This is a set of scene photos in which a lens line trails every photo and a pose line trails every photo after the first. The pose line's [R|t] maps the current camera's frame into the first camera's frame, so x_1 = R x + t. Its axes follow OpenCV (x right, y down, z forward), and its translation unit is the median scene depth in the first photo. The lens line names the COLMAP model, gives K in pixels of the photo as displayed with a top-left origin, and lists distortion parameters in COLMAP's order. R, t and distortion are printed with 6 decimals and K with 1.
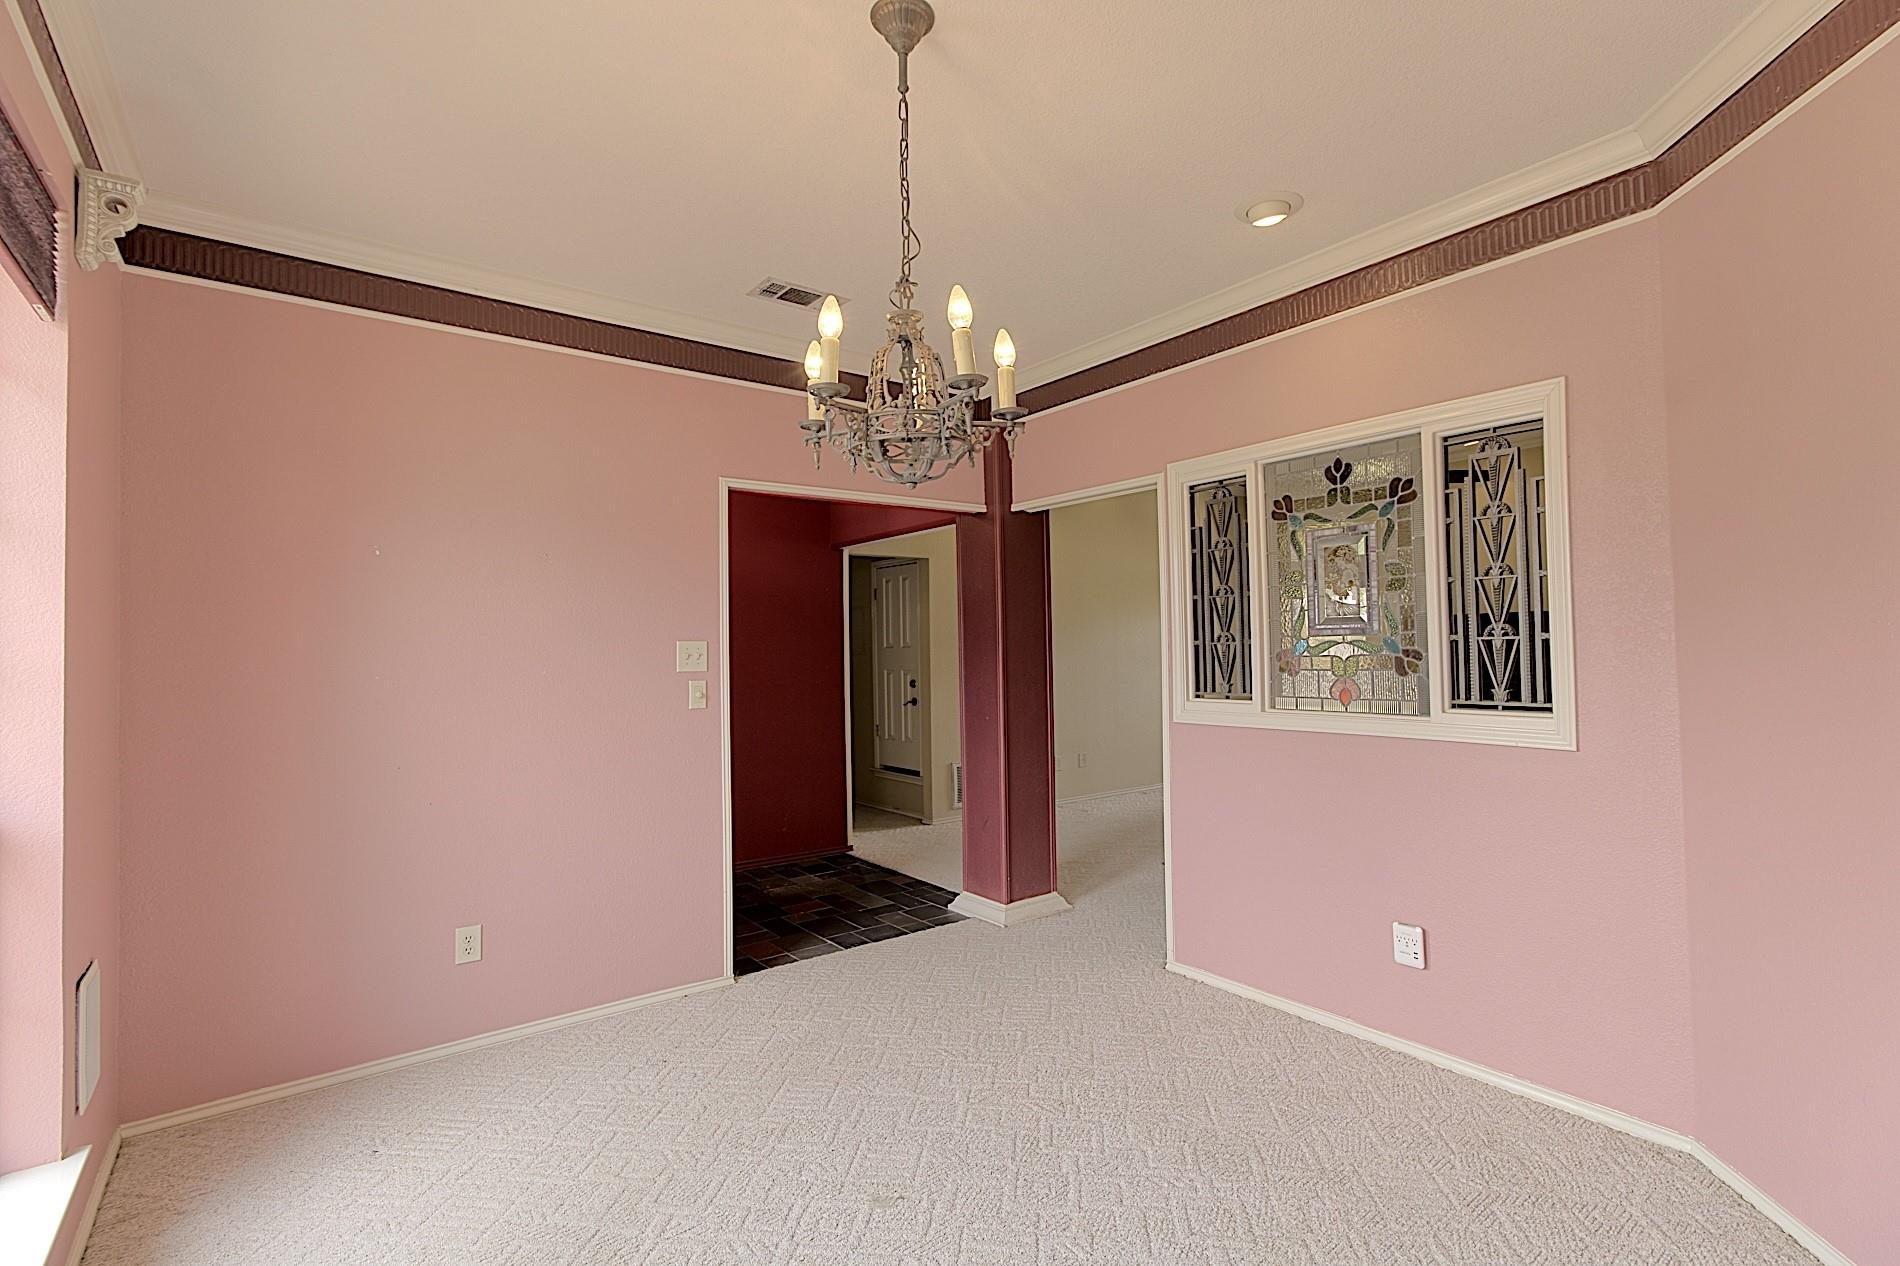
lens RADIAL K [[868.2, 0, 952.2], [0, 868.2, 639.8], [0, 0, 1]] dist [-0.001173, -0.000837]
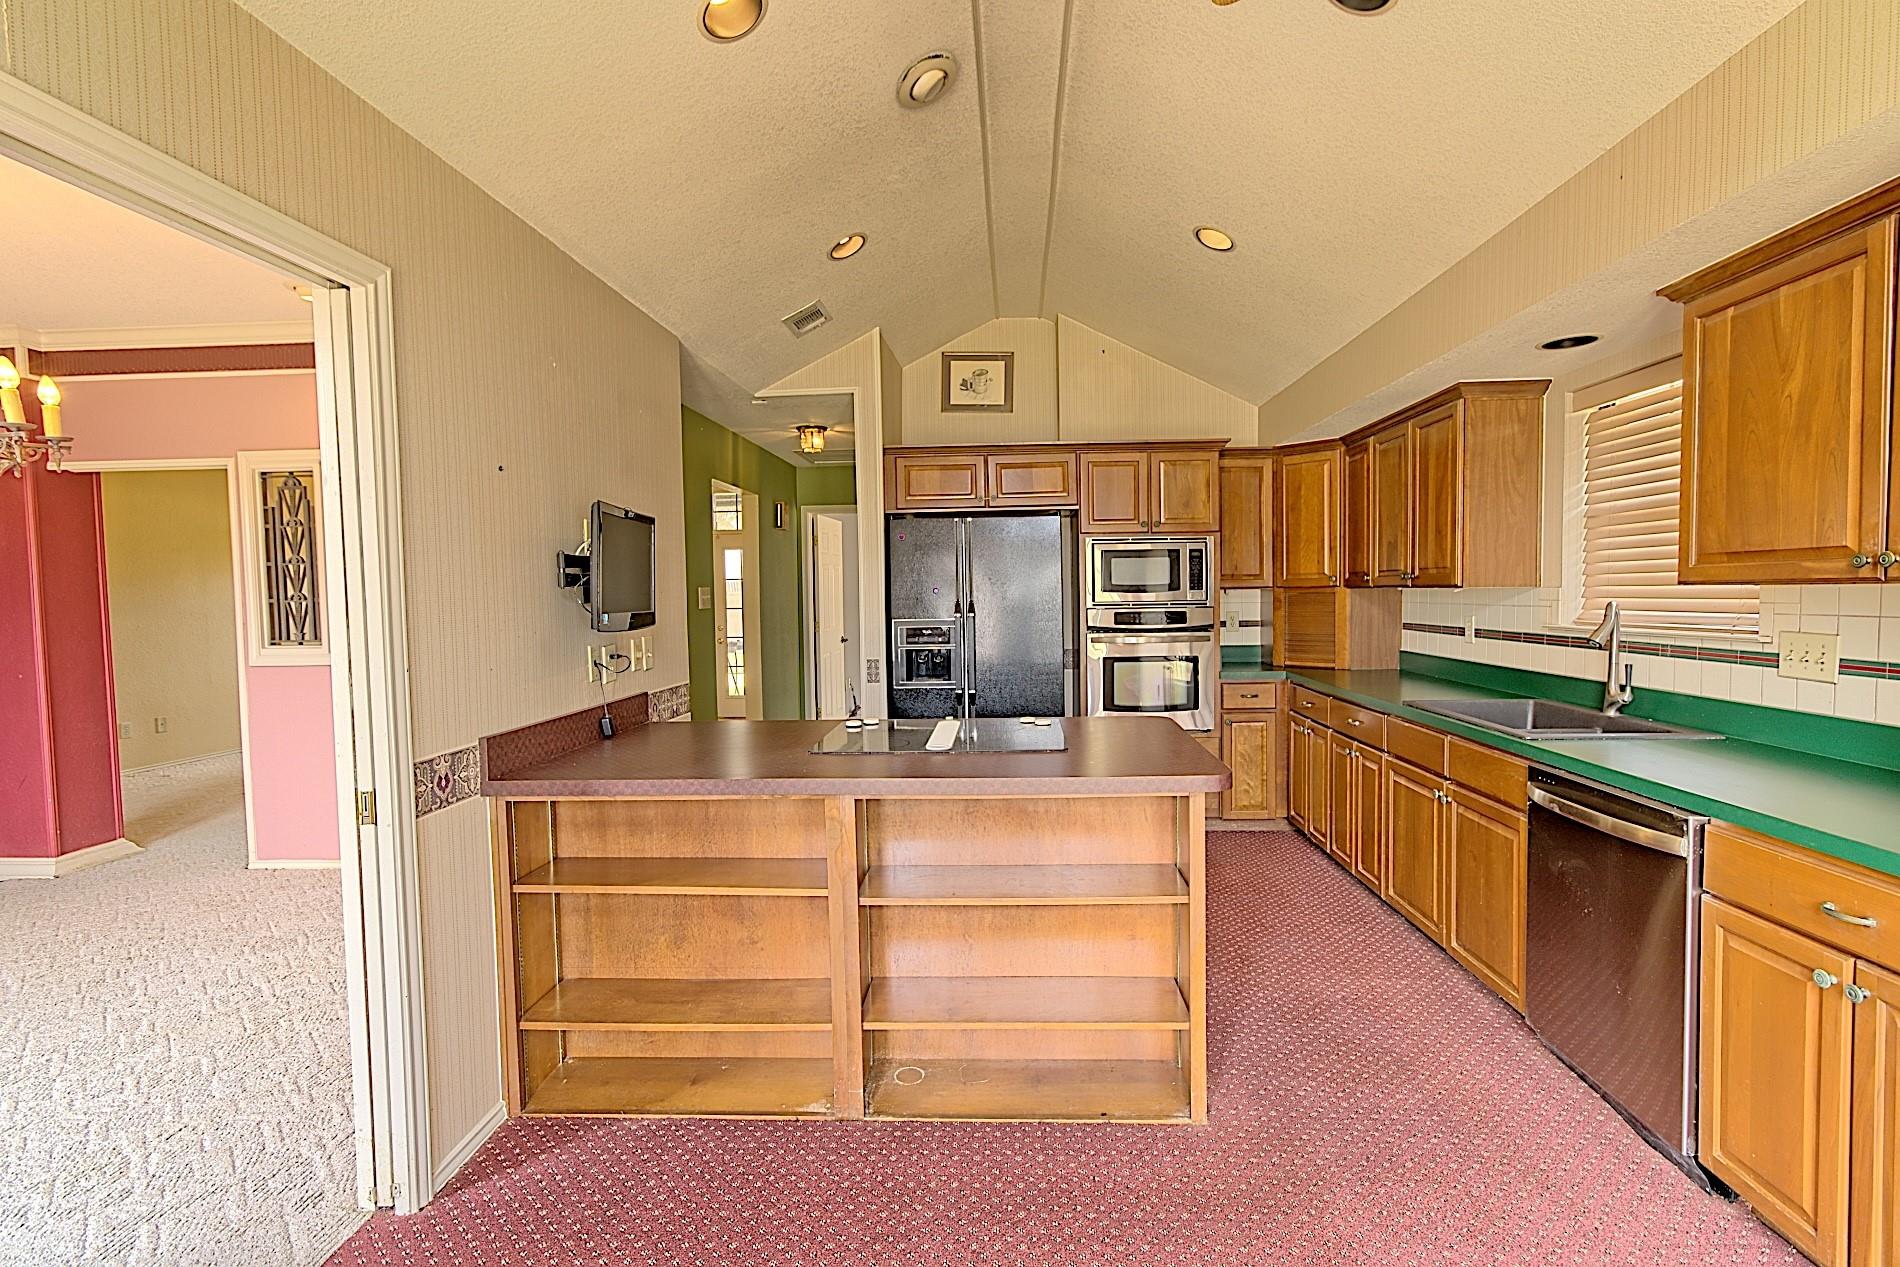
lens RADIAL K [[868.2, 0, 969.1], [0, 868.2, 633.3], [0, 0, 1]] dist [-0.001173, -0.000837]
pose [[0.629263, -0.029424, 0.776635, -0.053847], [-0.004374, 0.999133, 0.041397, -0.006398], [-0.777180, -0.029446, 0.628589, -0.554435]]
